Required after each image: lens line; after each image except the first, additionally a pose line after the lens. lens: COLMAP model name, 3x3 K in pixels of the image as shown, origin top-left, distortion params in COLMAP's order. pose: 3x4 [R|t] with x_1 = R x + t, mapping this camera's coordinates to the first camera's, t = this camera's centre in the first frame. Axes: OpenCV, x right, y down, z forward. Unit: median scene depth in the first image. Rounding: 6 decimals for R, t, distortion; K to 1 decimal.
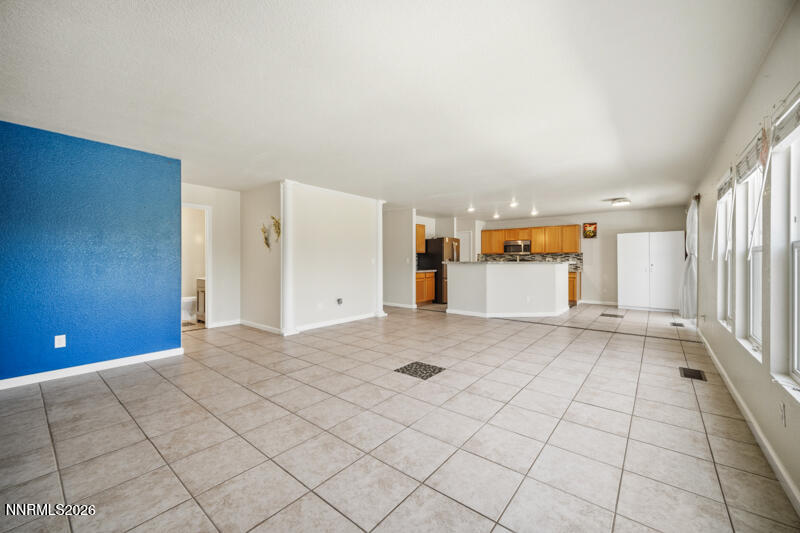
lens RADIAL K [[319.3, 0, 404.4], [0, 319.3, 265.7], [0, 0, 1]] dist [0.002631, 0.001412]
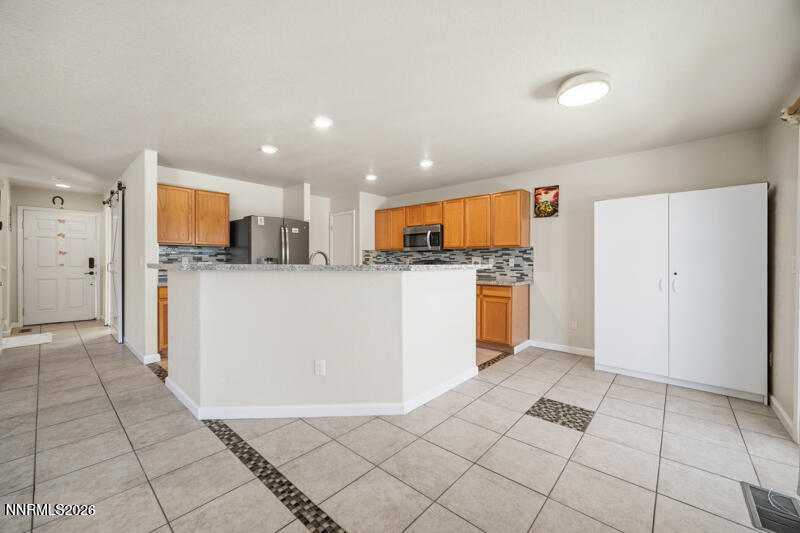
lens RADIAL K [[319.3, 0, 401.6], [0, 319.3, 266.9], [0, 0, 1]] dist [0.002631, 0.001412]
pose [[0.996782, 0.004595, -0.080022, 0.378664], [-0.004463, 0.999988, 0.001823, -0.008255], [0.080030, -0.001460, 0.996791, 0.465728]]
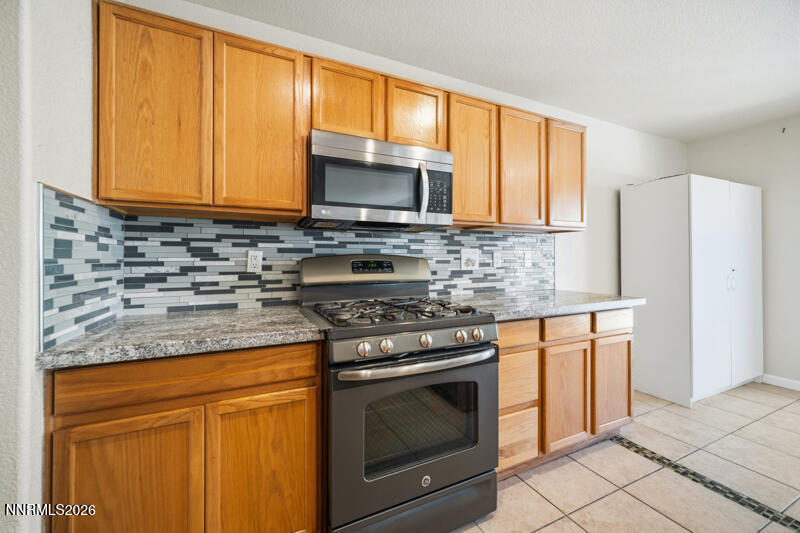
lens RADIAL K [[319.3, 0, 394.3], [0, 319.3, 259.5], [0, 0, 1]] dist [0.002631, 0.001412]
pose [[0.432081, -0.005326, 0.901819, 0.210586], [0.015739, 0.999875, -0.001636, -0.016672], [-0.901697, 0.014900, 0.432111, 0.969207]]
